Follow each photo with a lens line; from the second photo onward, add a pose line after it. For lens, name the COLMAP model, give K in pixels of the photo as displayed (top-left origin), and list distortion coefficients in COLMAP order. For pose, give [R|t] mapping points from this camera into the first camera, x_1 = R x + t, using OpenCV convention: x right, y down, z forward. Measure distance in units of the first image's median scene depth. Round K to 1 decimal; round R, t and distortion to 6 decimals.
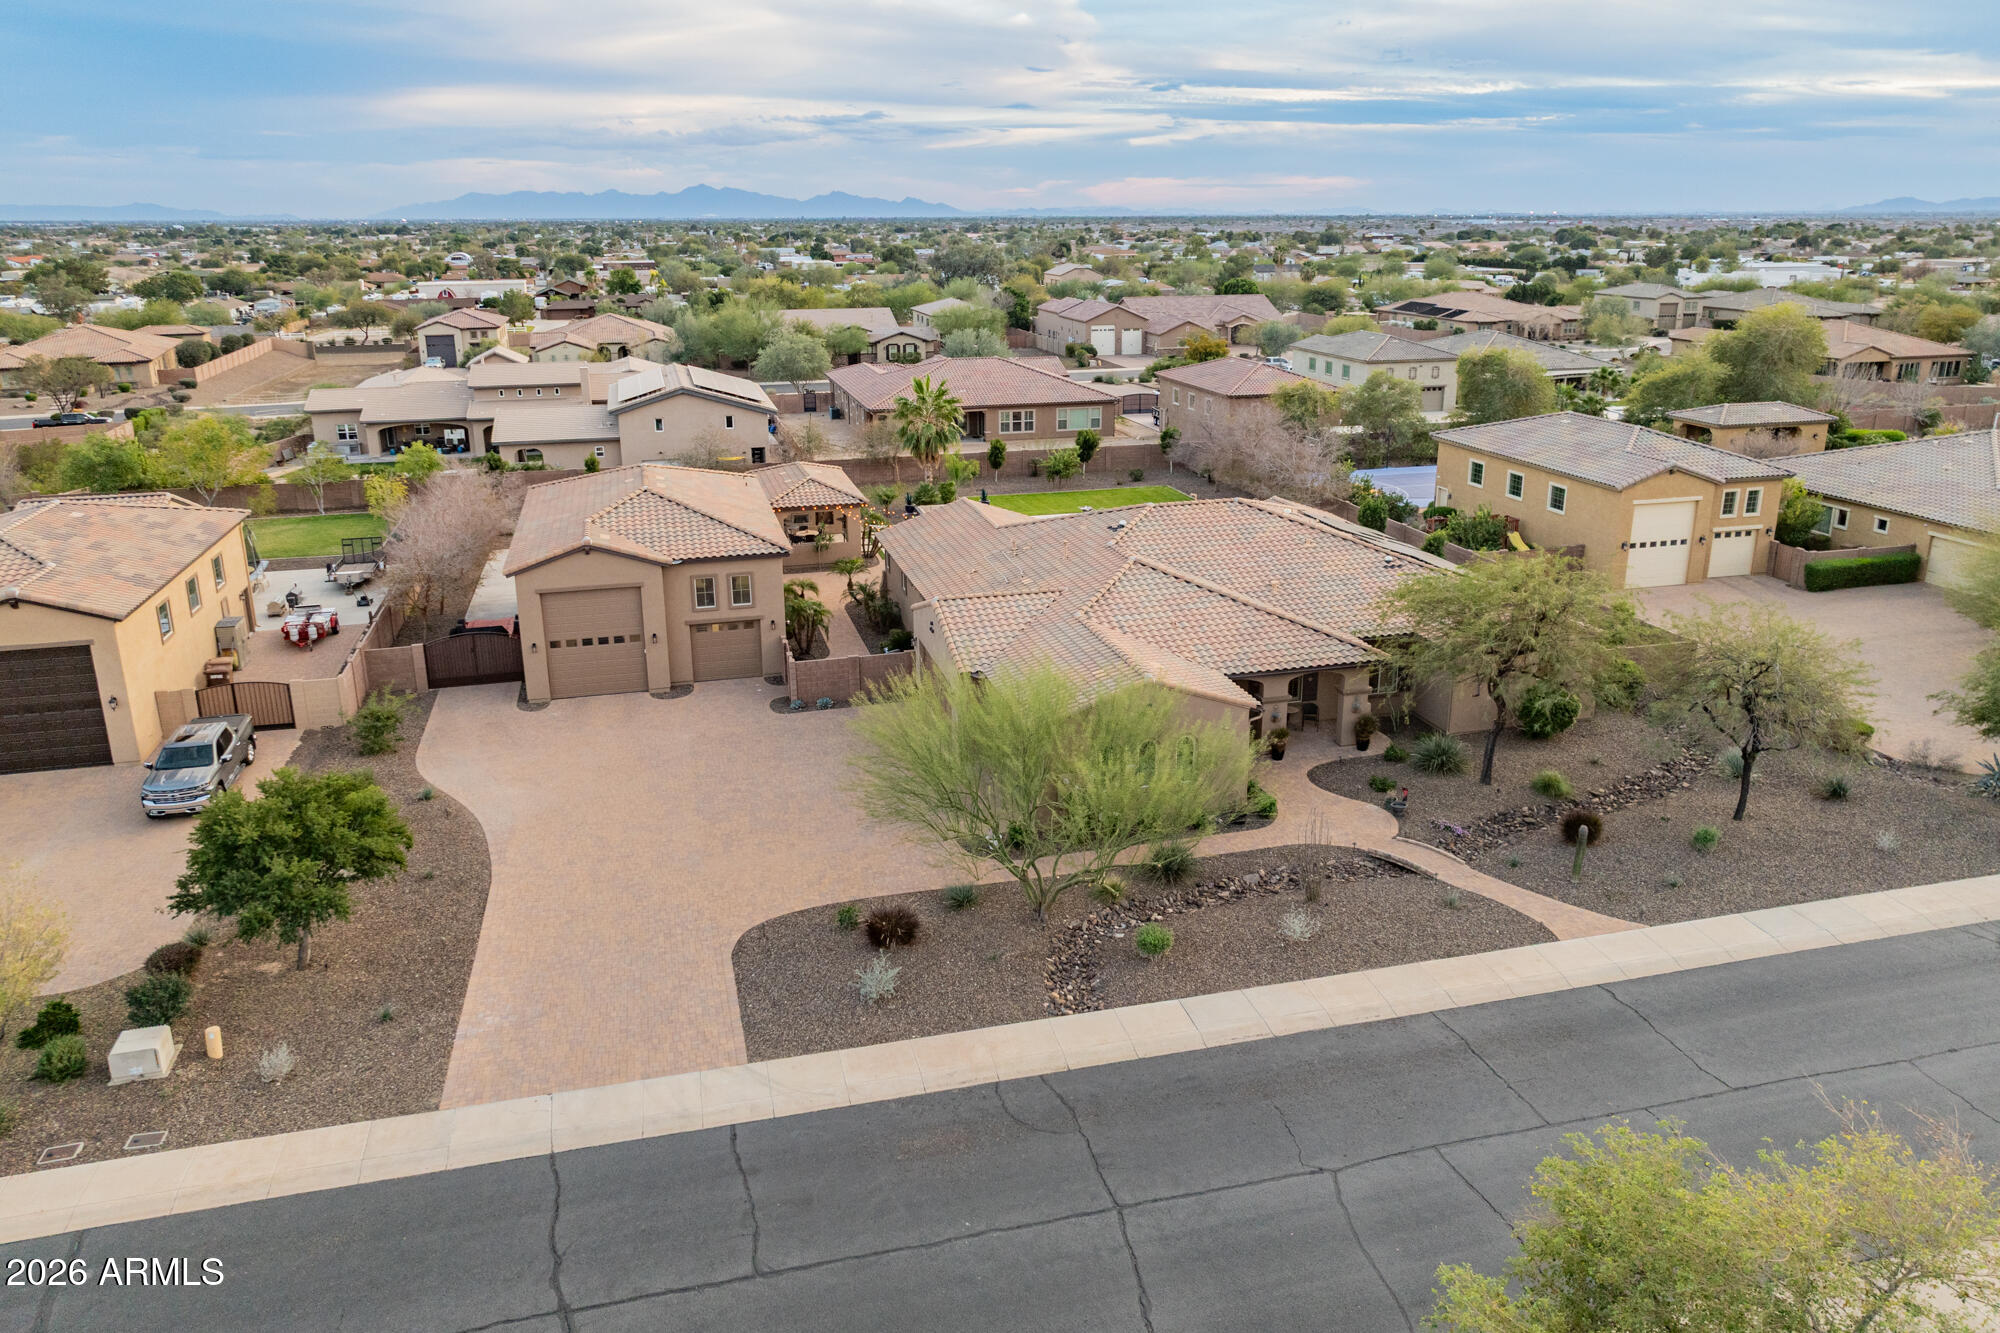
lens RADIAL K [[1379.0, 0, 1000.0], [0, 1379.0, 666.5], [0, 0, 1]] dist [-0.002684, -0.003239]
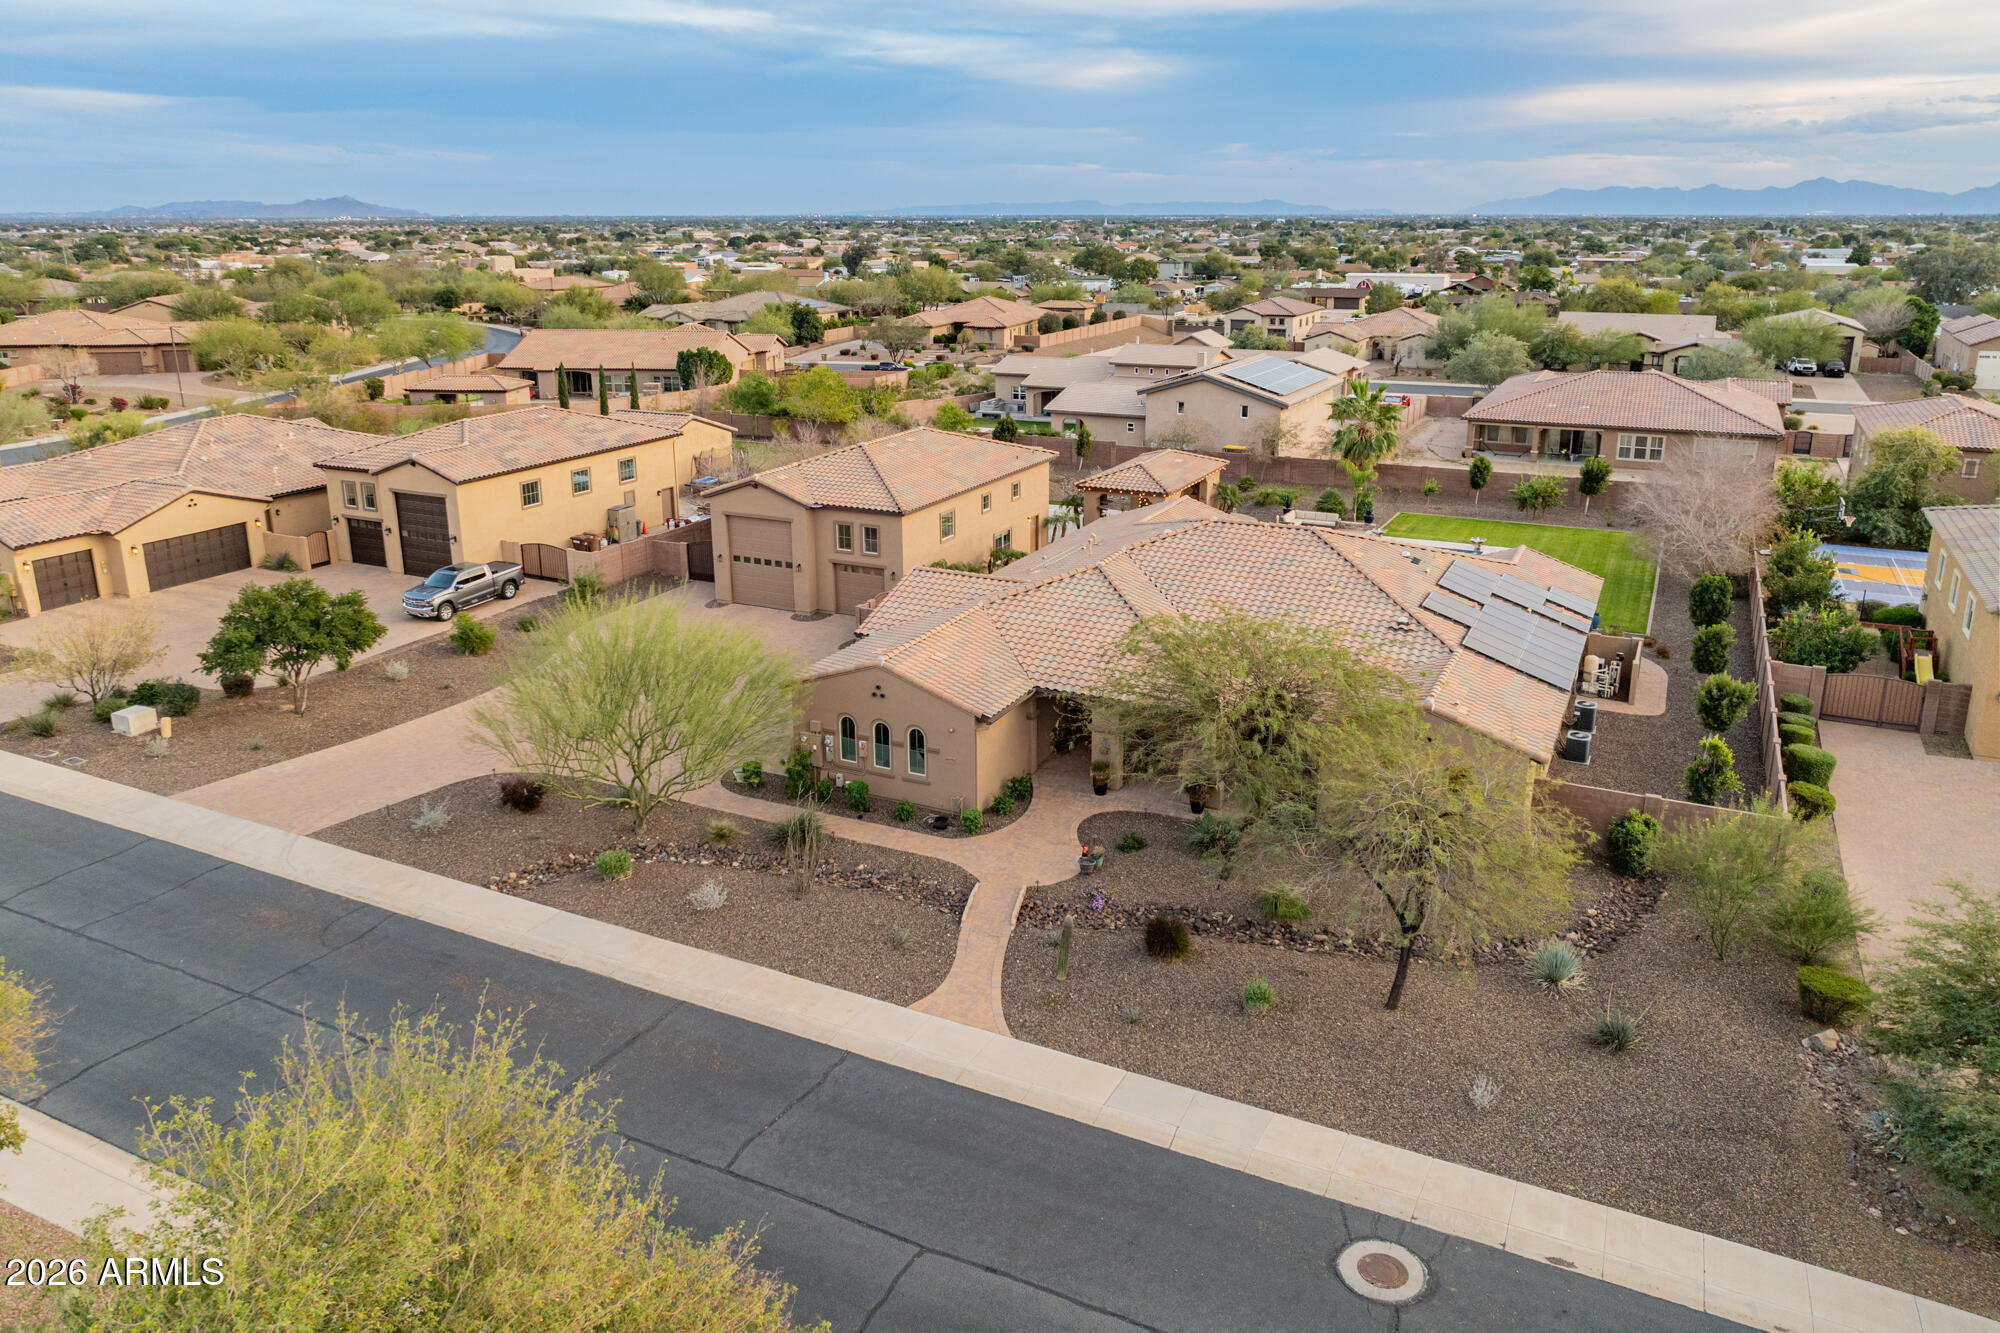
lens RADIAL K [[1381.3, 0, 1004.9], [0, 1381.3, 618.7], [0, 0, 1]] dist [-0.002225, 0.000246]
pose [[0.748006, 0.187621, -0.636620, 0.629177], [-0.206305, 0.977422, 0.045659, -0.066938], [0.630813, 0.097185, 0.769825, 0.206088]]
